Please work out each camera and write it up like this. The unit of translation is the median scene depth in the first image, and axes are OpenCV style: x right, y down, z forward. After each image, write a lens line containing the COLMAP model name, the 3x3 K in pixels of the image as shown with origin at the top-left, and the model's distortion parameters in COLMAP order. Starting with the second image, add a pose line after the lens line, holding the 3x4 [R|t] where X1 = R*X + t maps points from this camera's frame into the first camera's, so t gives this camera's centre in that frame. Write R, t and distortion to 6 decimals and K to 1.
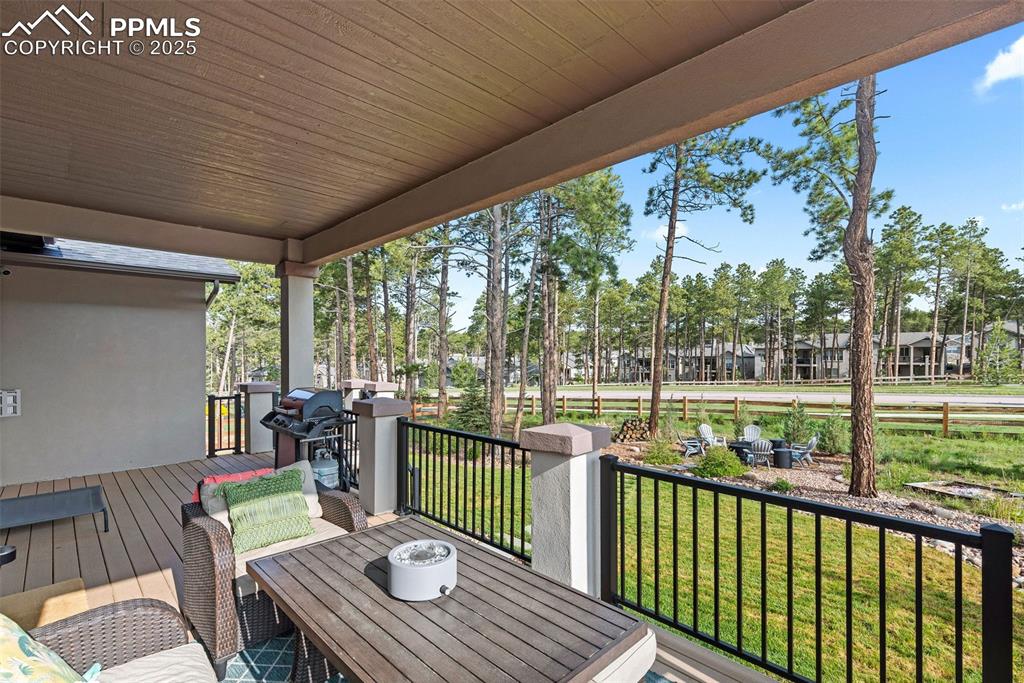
lens RADIAL K [[466.7, 0, 503.7], [0, 466.7, 361.8], [0, 0, 1]] dist [0.000334, 0.000338]
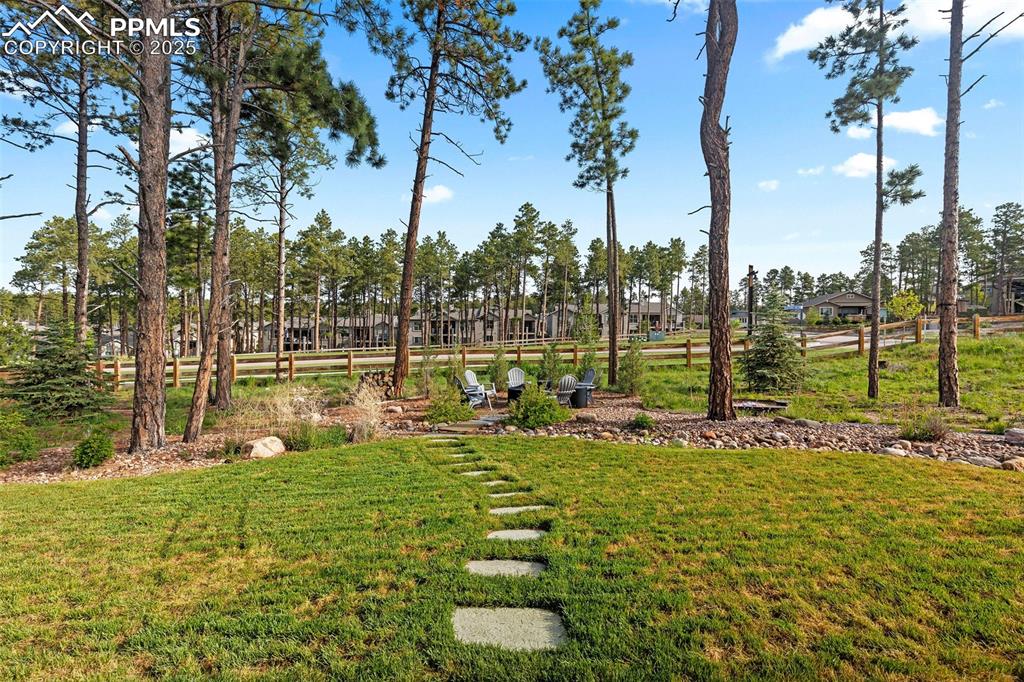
lens RADIAL K [[466.7, 0, 515.3], [0, 466.7, 340.9], [0, 0, 1]] dist [0.000334, 0.000338]
pose [[0.731818, -0.005721, 0.681476, -0.021981], [-0.001134, 0.999953, 0.009613, 0.026470], [-0.681499, -0.007808, 0.731778, 0.124623]]
